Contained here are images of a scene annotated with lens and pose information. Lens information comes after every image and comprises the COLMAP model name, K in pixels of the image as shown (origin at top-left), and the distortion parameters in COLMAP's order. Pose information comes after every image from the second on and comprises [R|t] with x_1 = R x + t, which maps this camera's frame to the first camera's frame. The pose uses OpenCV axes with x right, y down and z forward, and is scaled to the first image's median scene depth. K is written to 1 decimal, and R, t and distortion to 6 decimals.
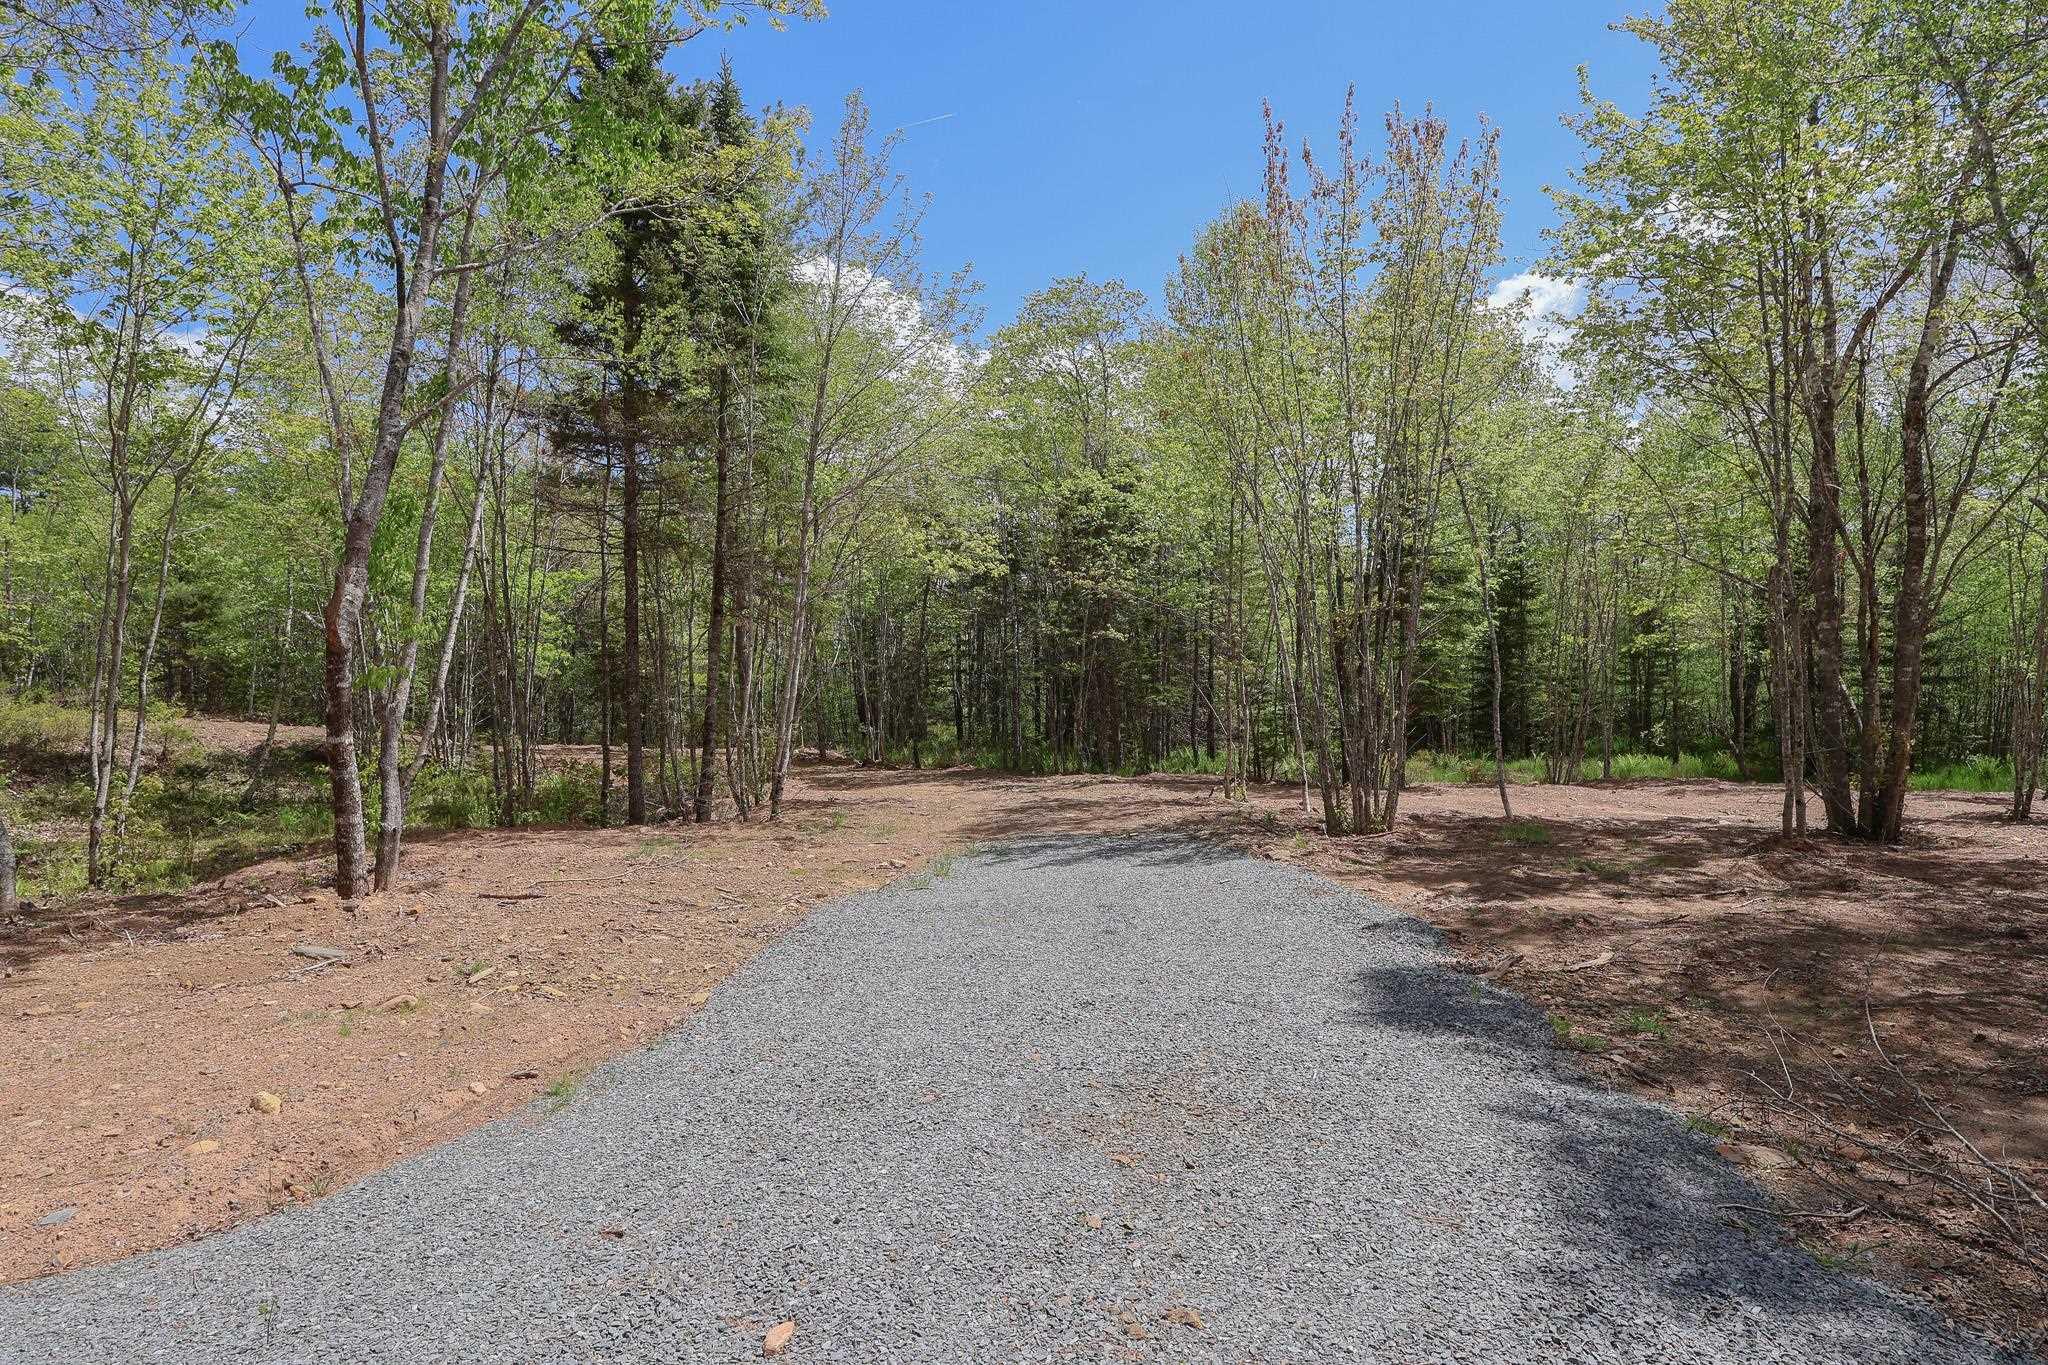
lens RADIAL K [[1131.9, 0, 1026.2], [0, 1131.9, 684.5], [0, 0, 1]] dist [0.001464, 0.000251]
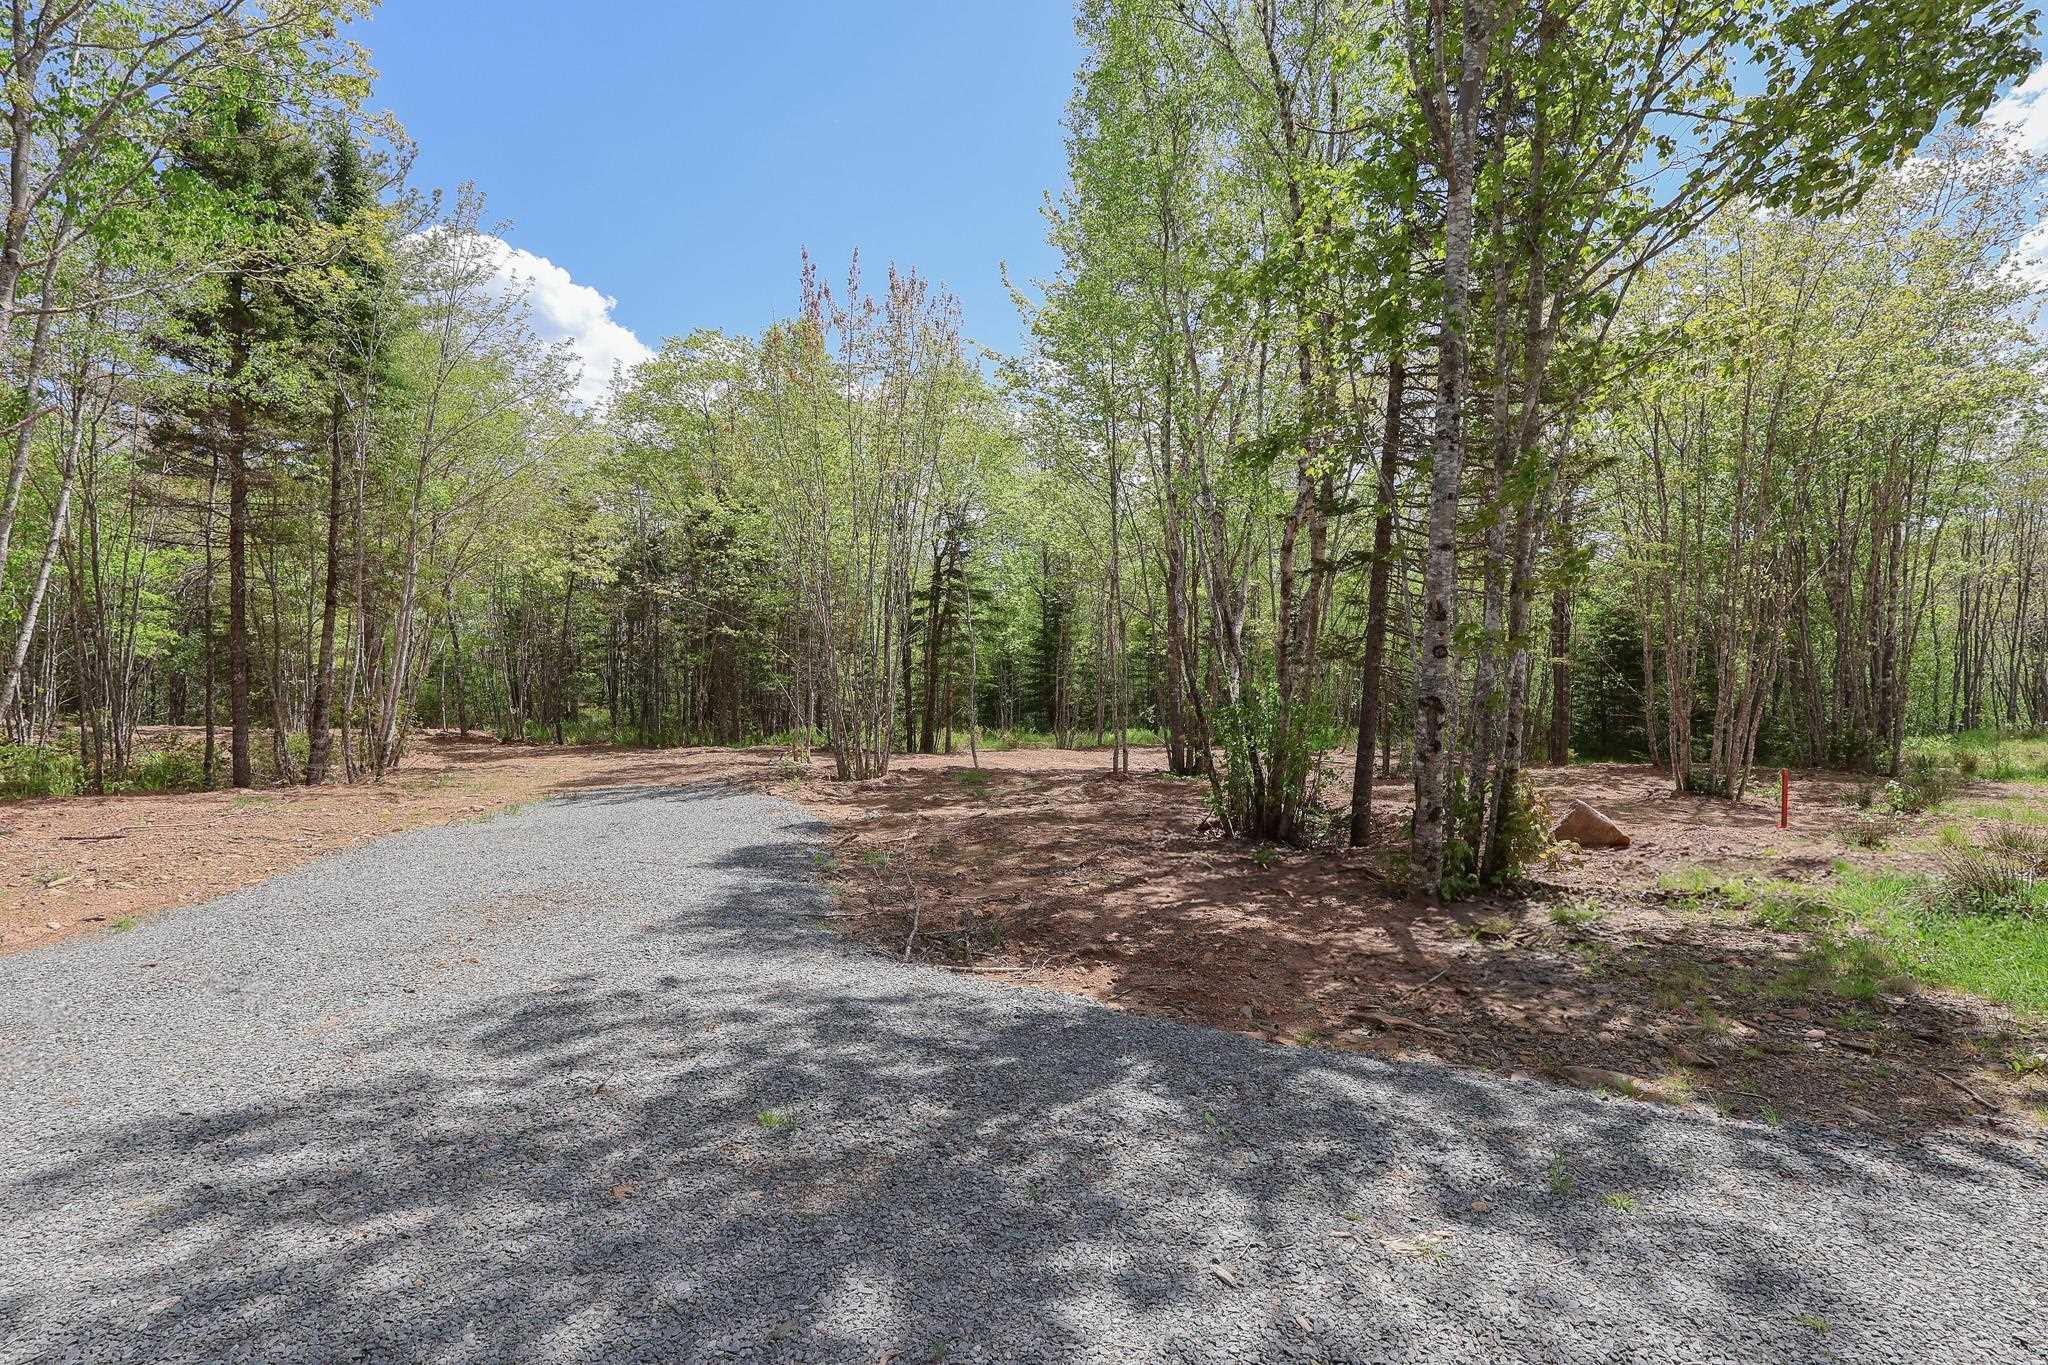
lens RADIAL K [[963.4, 0, 1020.9], [0, 963.4, 677.6], [0, 0, 1]] dist [-0.001413, 0.001348]
pose [[0.945566, 0.012139, 0.325203, 0.064031], [-0.013095, 0.999914, 0.000751, 0.001665], [-0.325166, -0.004969, 0.945644, -0.129466]]
